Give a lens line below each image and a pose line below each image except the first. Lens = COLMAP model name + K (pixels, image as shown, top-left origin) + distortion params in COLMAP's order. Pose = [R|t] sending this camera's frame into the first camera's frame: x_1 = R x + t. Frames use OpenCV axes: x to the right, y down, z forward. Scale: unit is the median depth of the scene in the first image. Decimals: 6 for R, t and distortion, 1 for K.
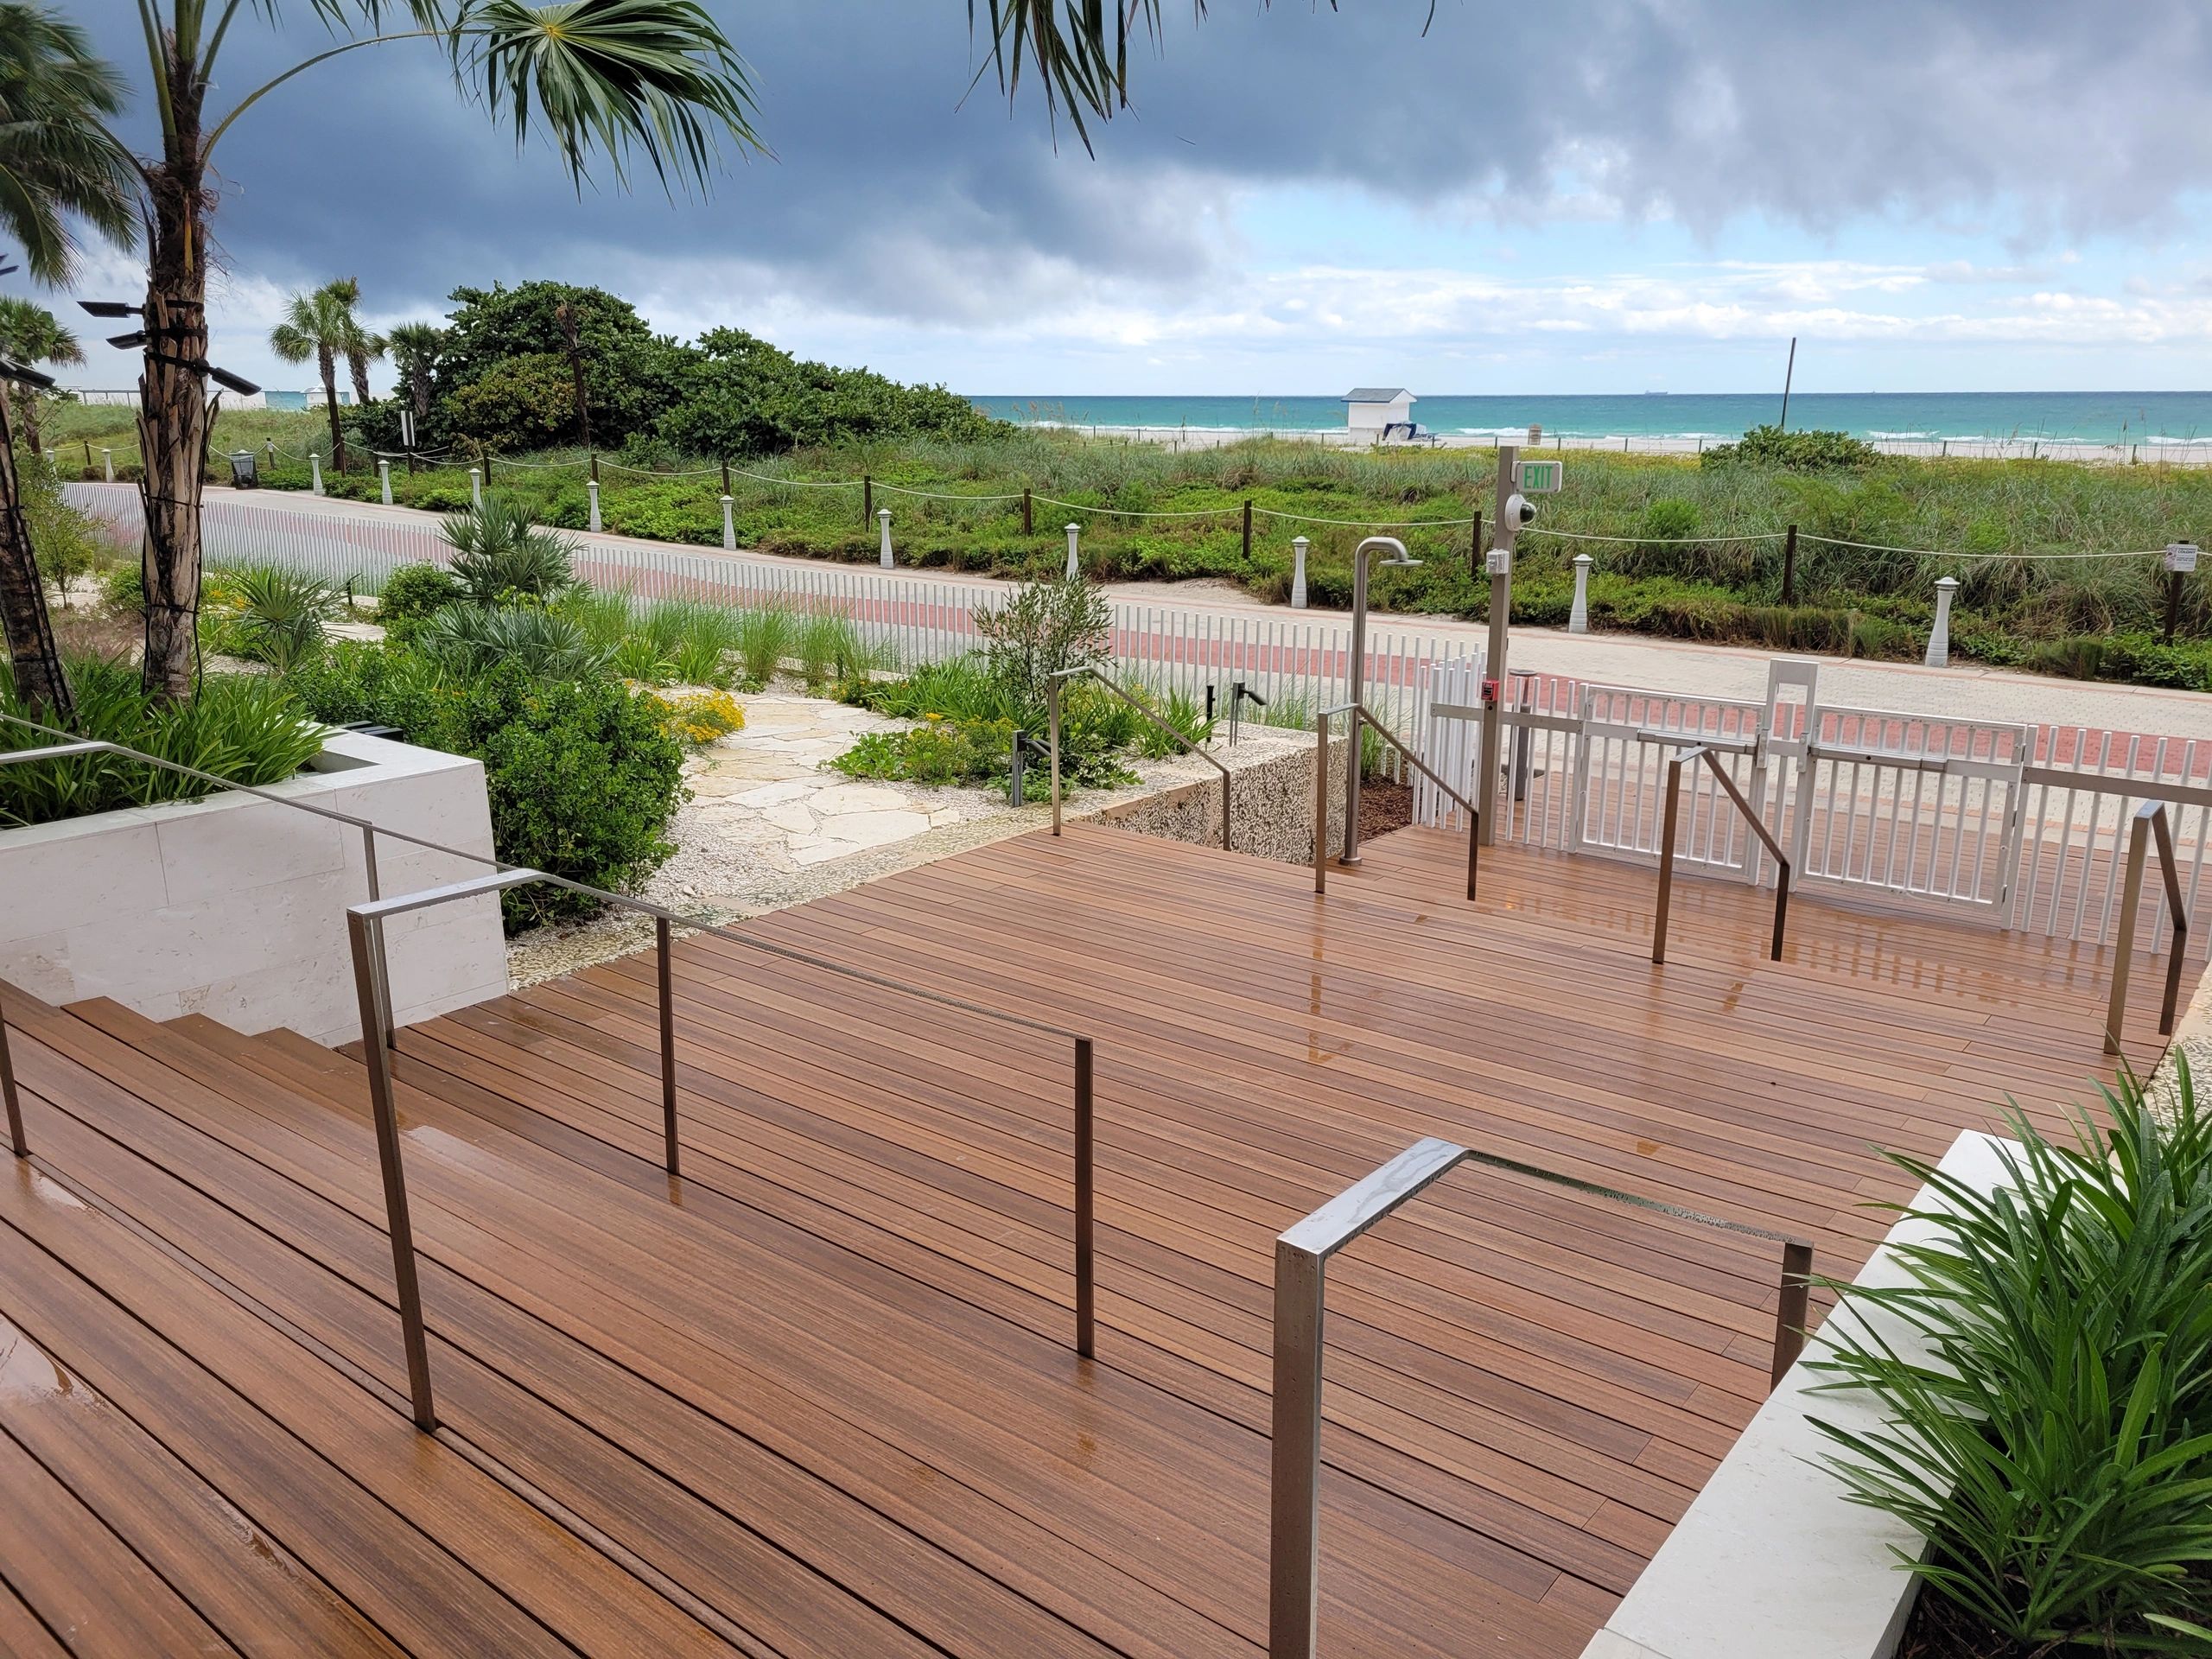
lens RADIAL K [[1659.5, 0, 1108.9], [0, 1659.5, 830.8], [0, 0, 1]] dist [0.051754, -0.038737]
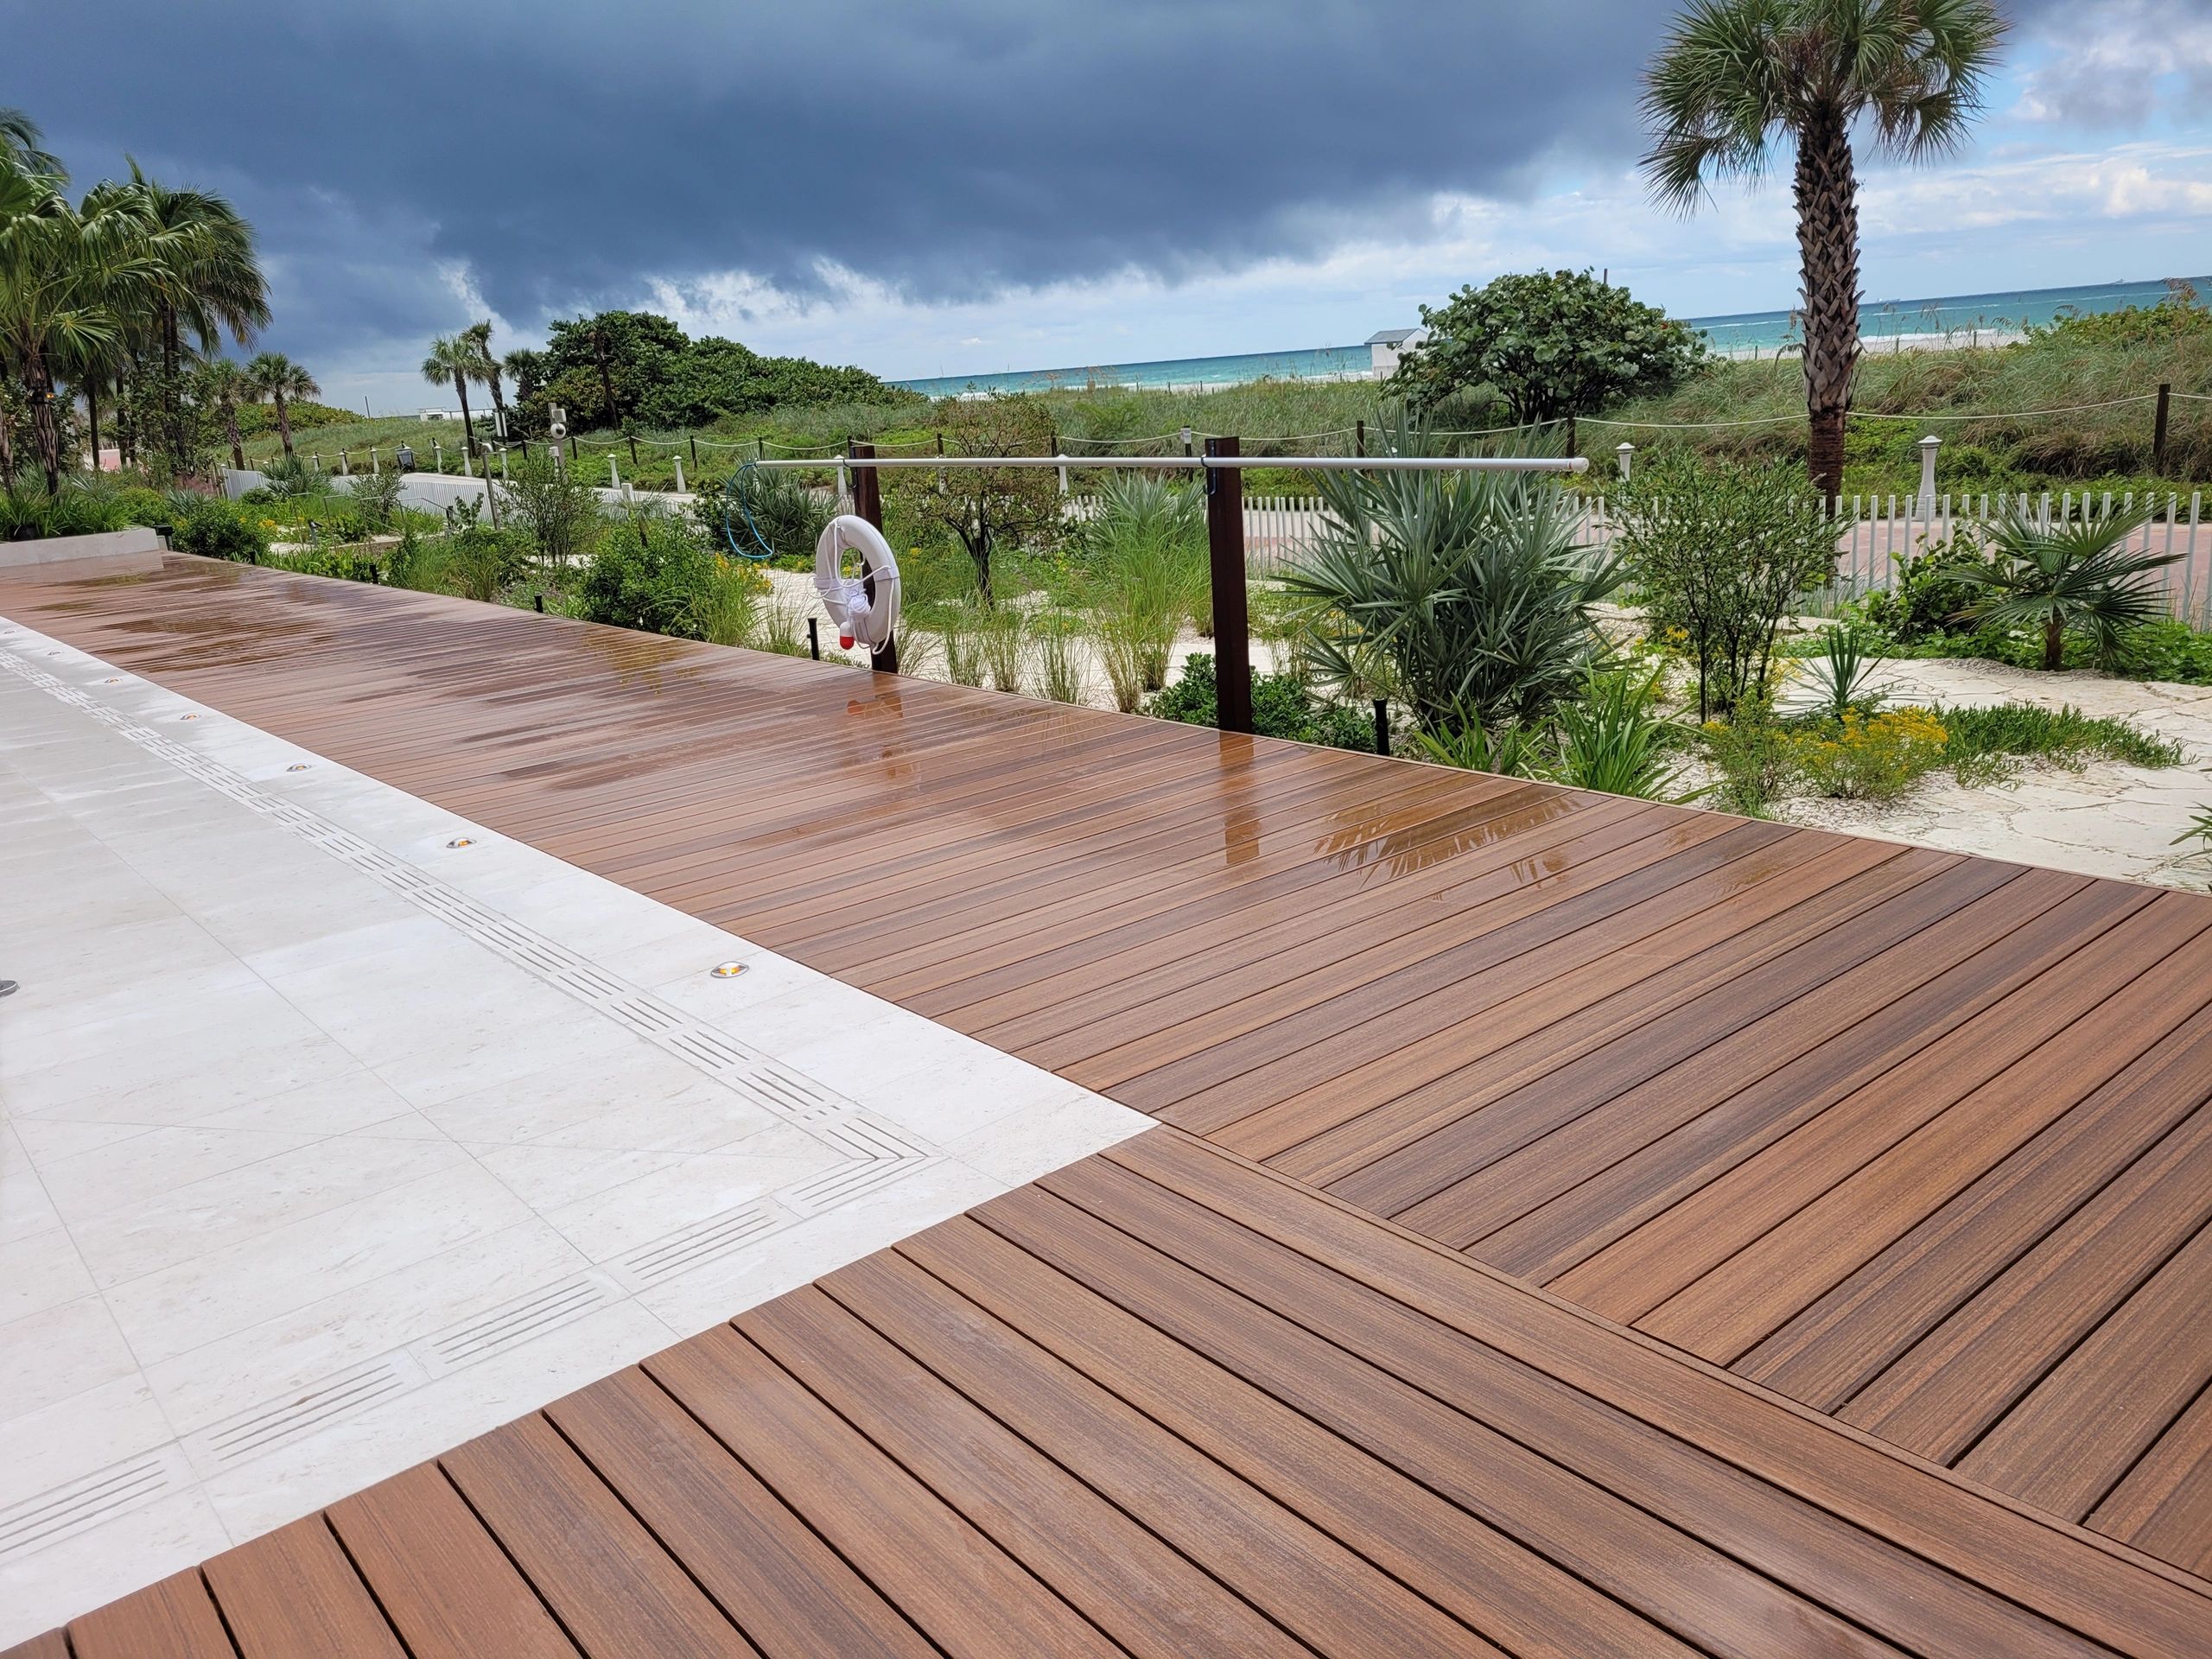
lens RADIAL K [[1659.5, 0, 1101.4], [0, 1659.5, 828.9], [0, 0, 1]] dist [0.051754, -0.038737]
pose [[0.975902, -0.015042, -0.217691, 0.371832], [0.020105, 0.999576, 0.021061, 0.084377], [0.217282, -0.024931, 0.975790, -0.291491]]
